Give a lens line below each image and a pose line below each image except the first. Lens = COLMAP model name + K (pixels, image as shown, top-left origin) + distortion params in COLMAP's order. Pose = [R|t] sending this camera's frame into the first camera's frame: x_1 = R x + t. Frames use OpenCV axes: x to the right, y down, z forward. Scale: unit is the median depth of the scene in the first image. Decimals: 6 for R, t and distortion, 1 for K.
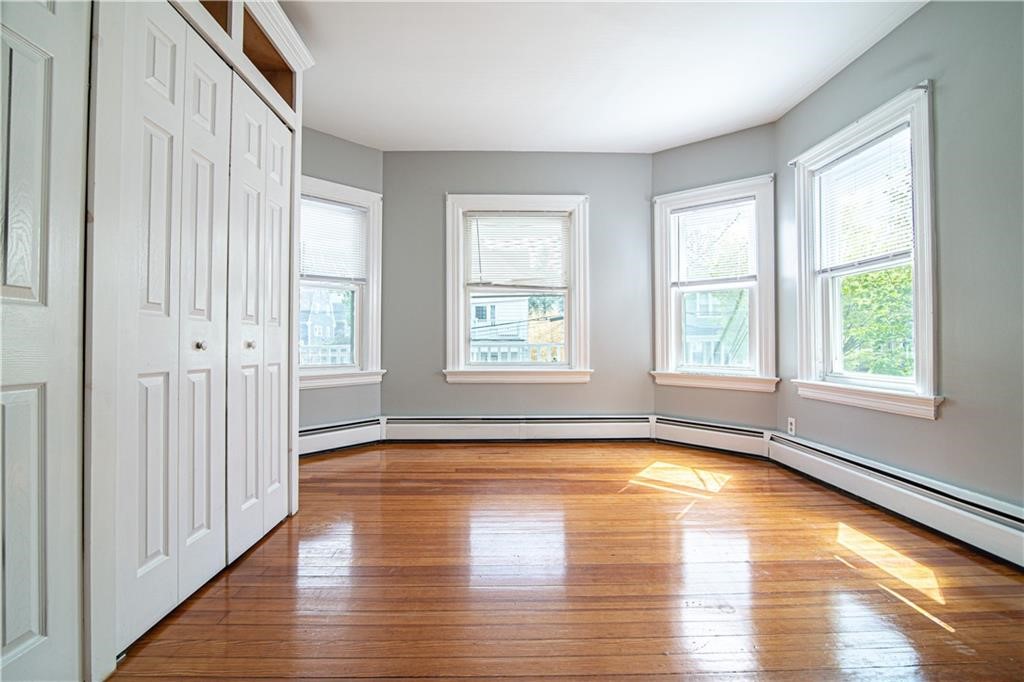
lens RADIAL K [[481.7, 0, 517.5], [0, 481.7, 333.4], [0, 0, 1]] dist [-0.020218, 0.000806]
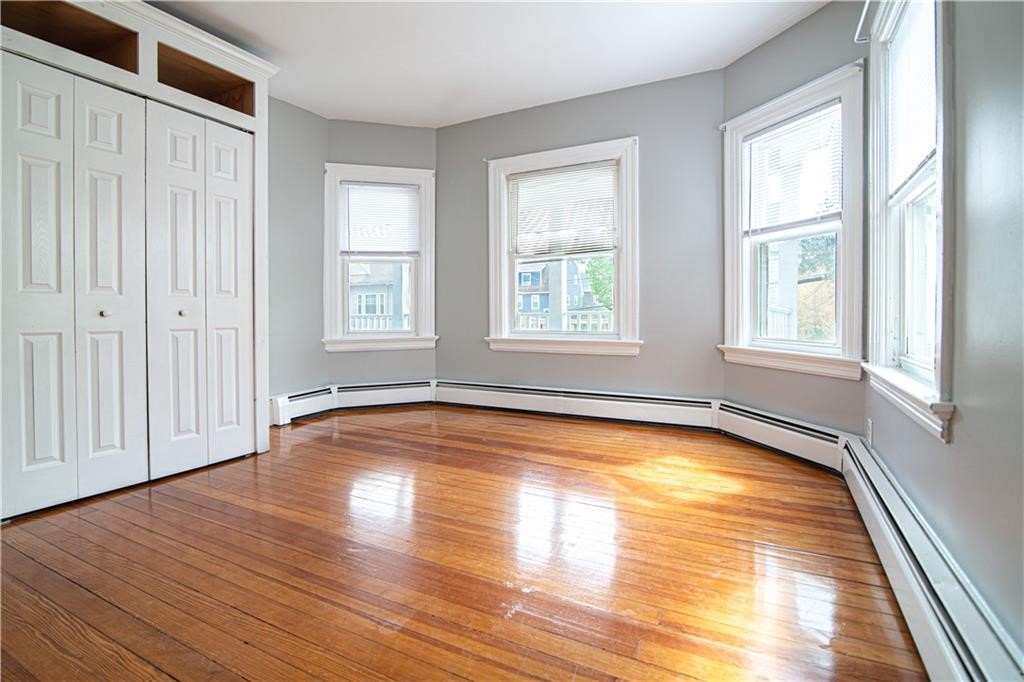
lens RADIAL K [[481.7, 0, 488.4], [0, 481.7, 318.1], [0, 0, 1]] dist [-0.020218, 0.000806]
pose [[0.875768, 0.003404, -0.482720, 0.334344], [0.013737, 0.999394, 0.031971, 0.003543], [0.482536, -0.034630, 0.875191, 0.122760]]
